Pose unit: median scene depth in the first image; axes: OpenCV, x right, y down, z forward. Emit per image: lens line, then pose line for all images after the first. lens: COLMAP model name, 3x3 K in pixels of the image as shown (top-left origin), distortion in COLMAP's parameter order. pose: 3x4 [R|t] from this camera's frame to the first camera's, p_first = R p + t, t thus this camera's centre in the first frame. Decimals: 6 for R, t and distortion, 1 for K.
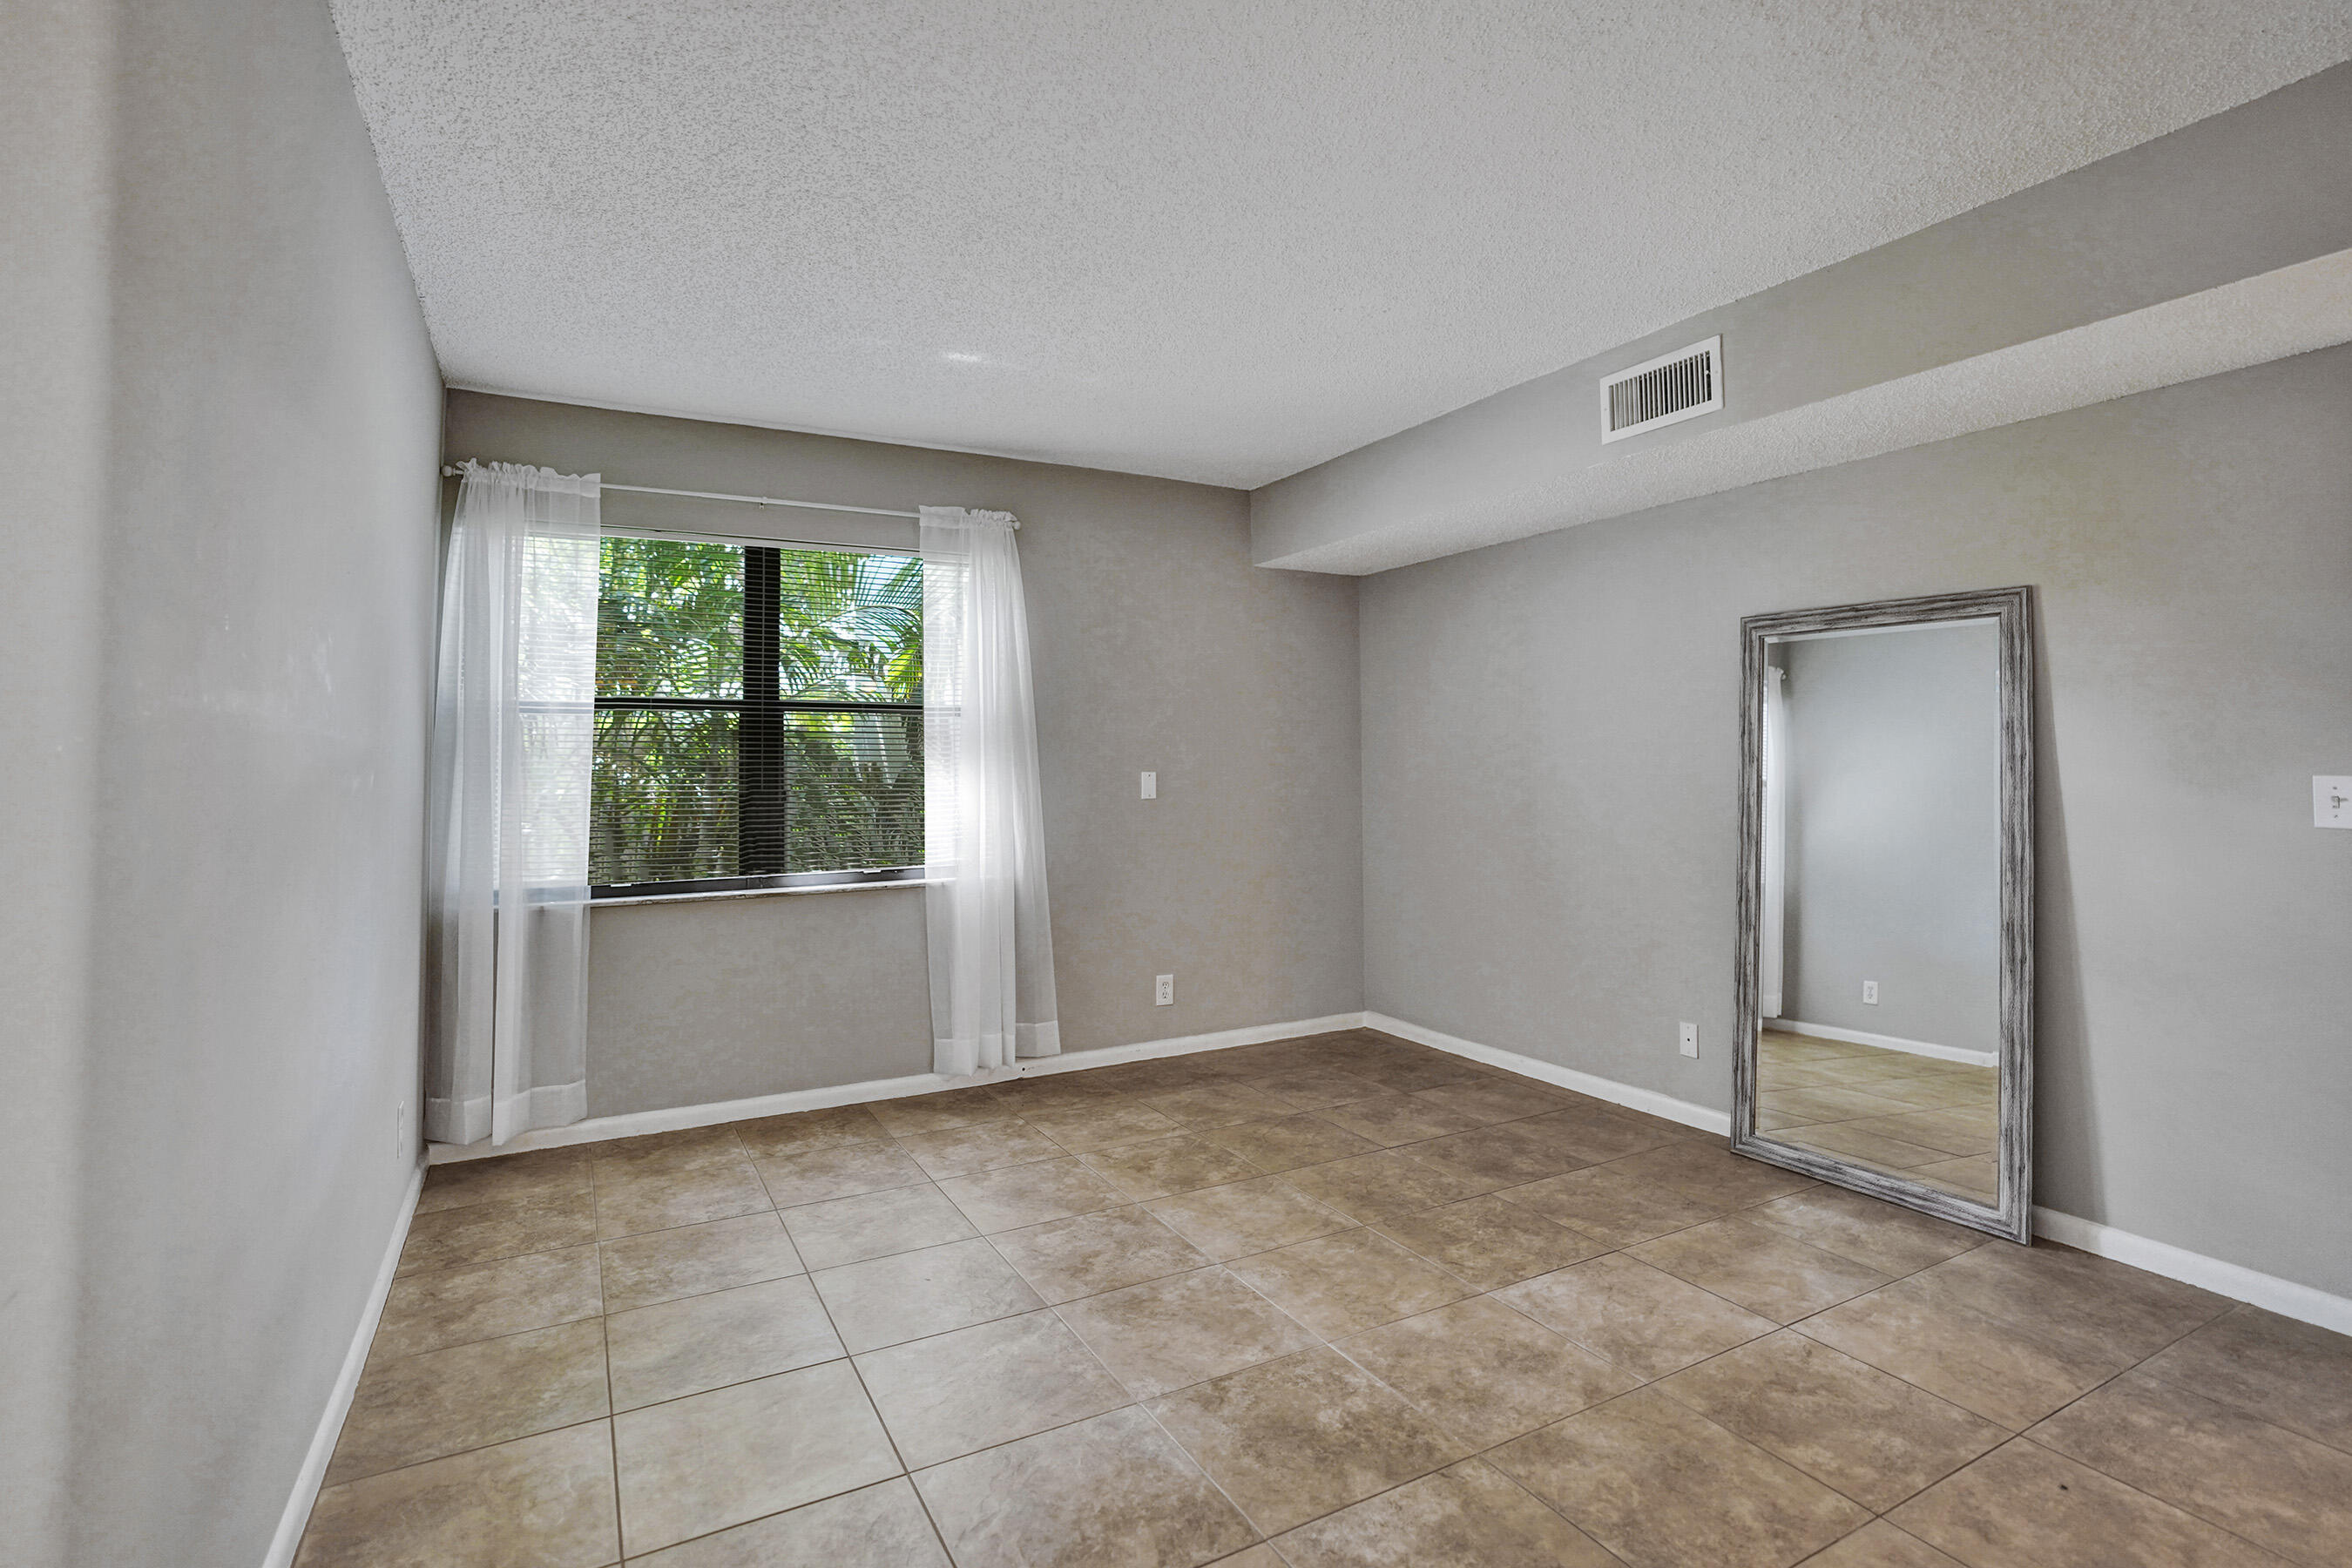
lens RADIAL K [[1136.0, 0, 1181.0], [0, 1136.0, 709.7], [0, 0, 1]] dist [-0.053444, 0.019688]
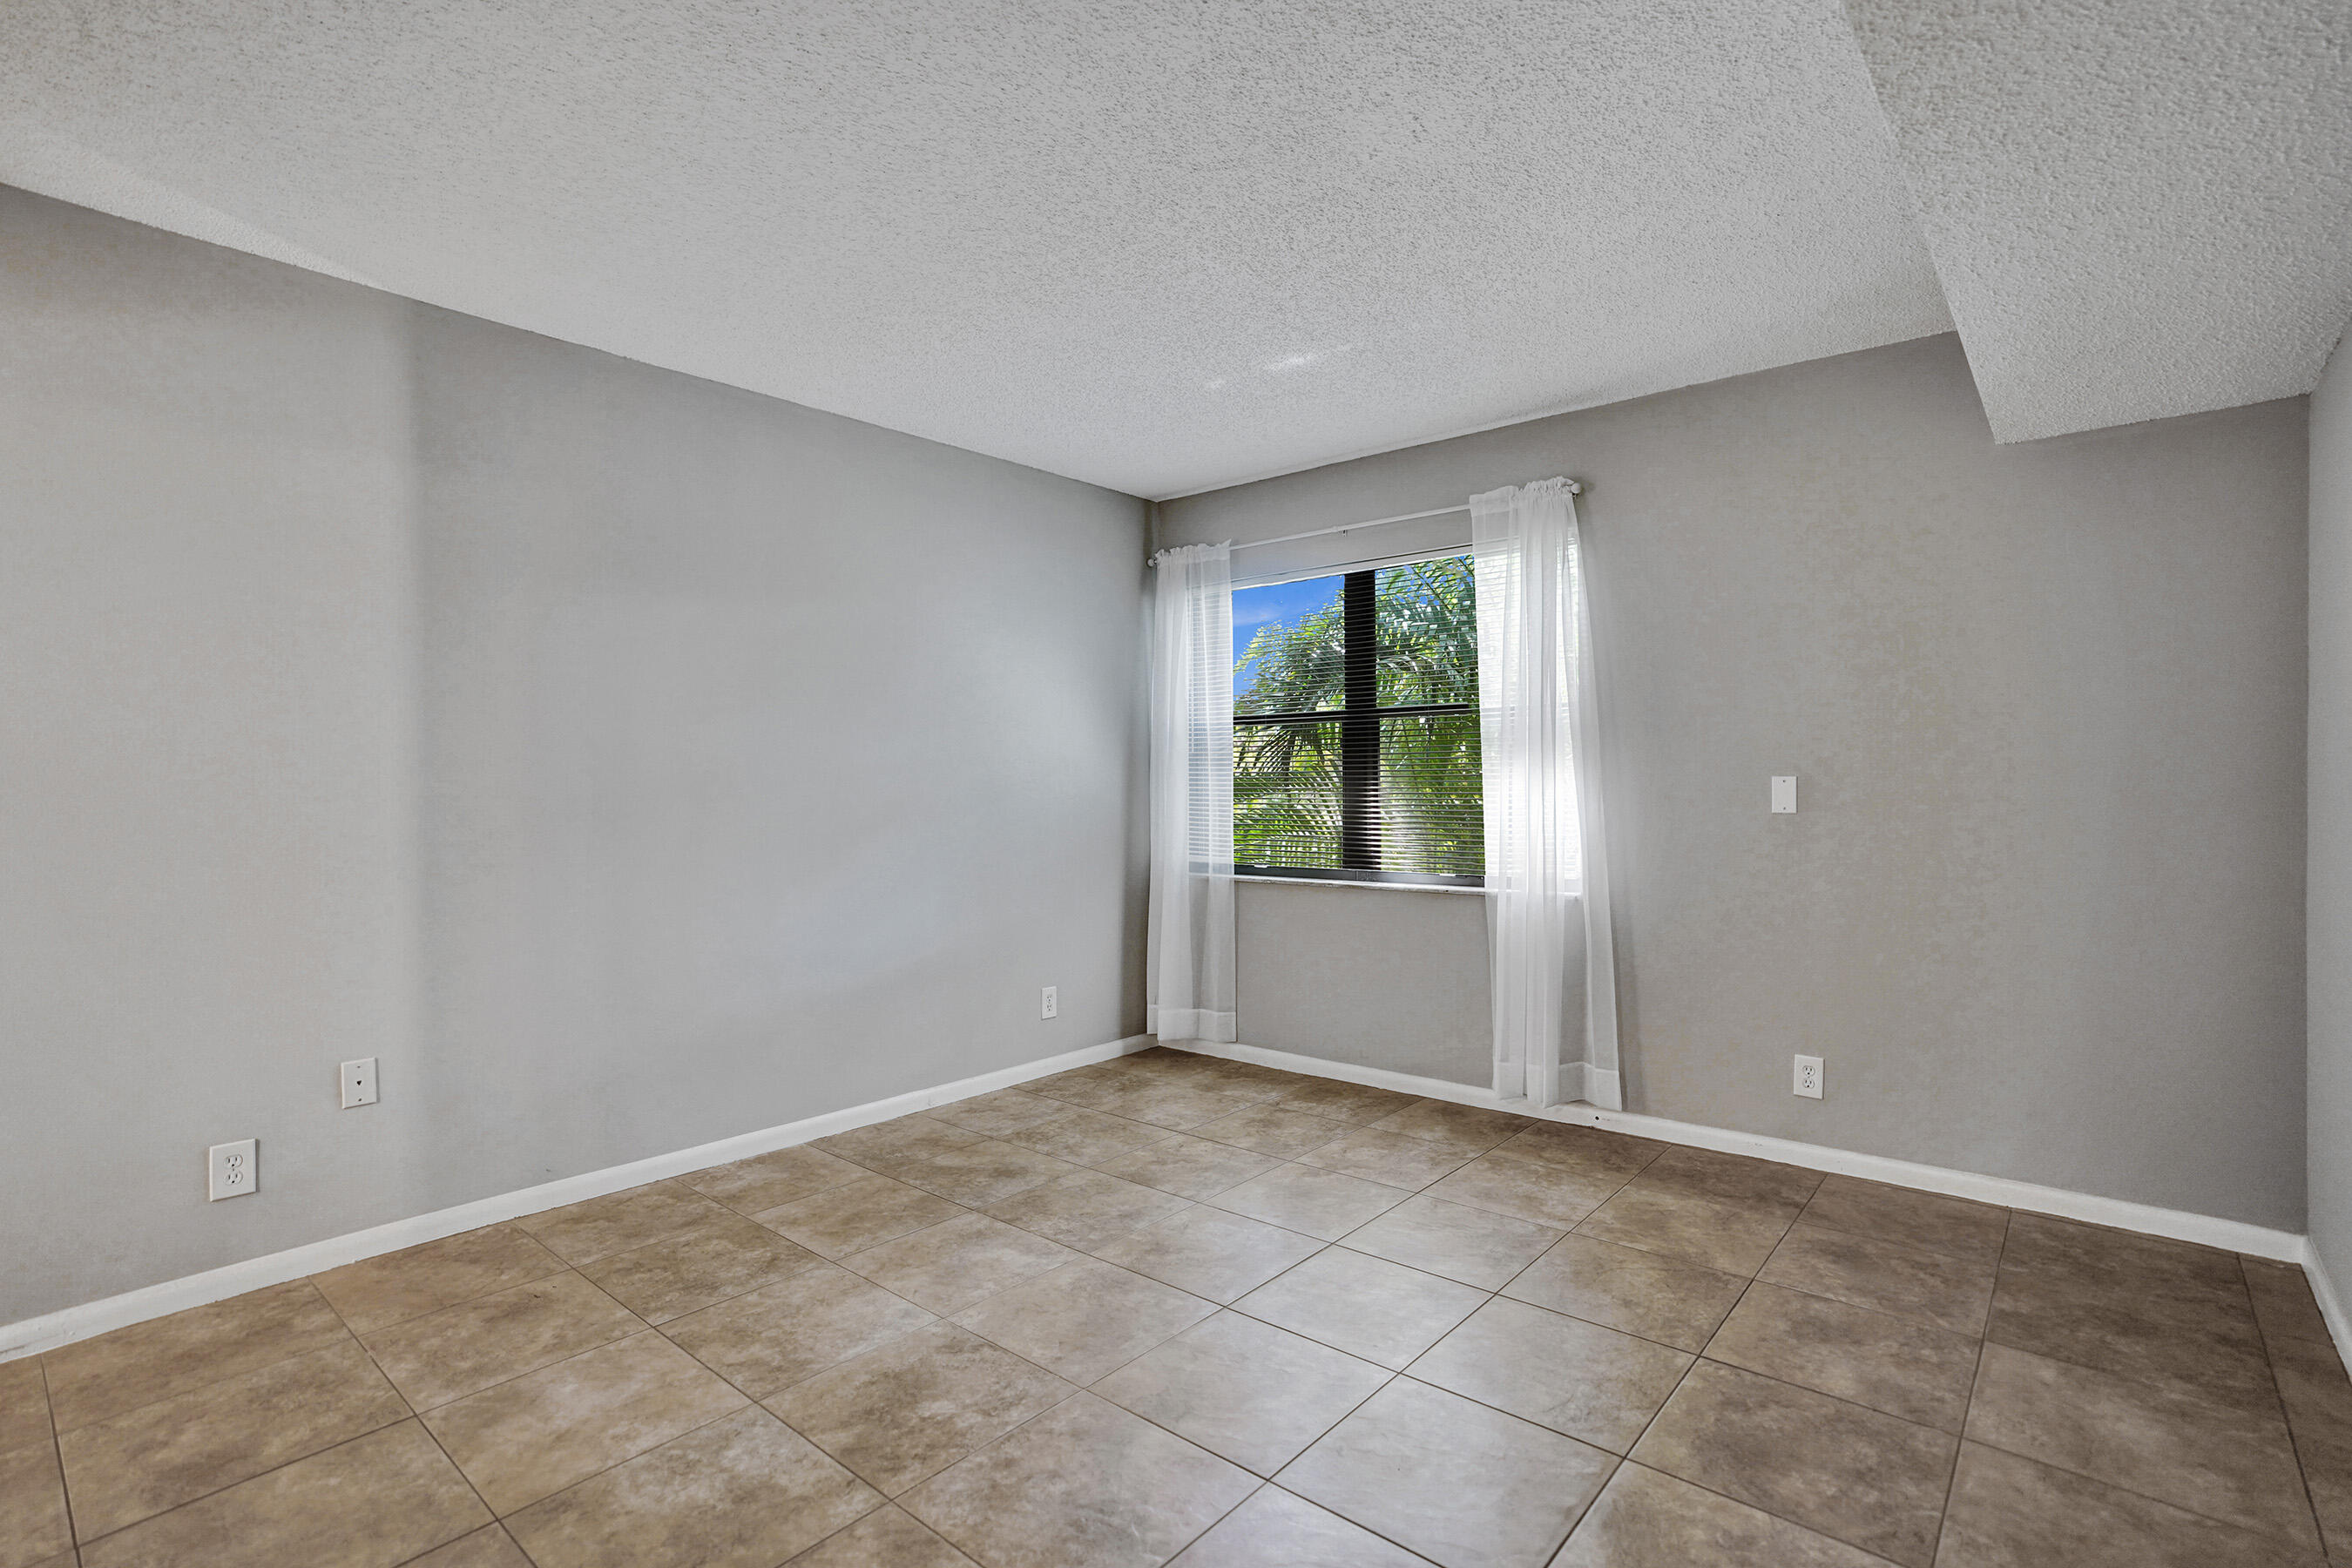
lens RADIAL K [[1113.8, 0, 1183.9], [0, 1113.8, 795.5], [0, 0, 1]] dist [-0.048244, 0.020219]
pose [[0.344330, 0.018697, -0.938662, 0.653349], [0.051354, 0.997930, 0.038716, 0.025744], [0.937443, -0.061535, 0.342657, 0.511623]]
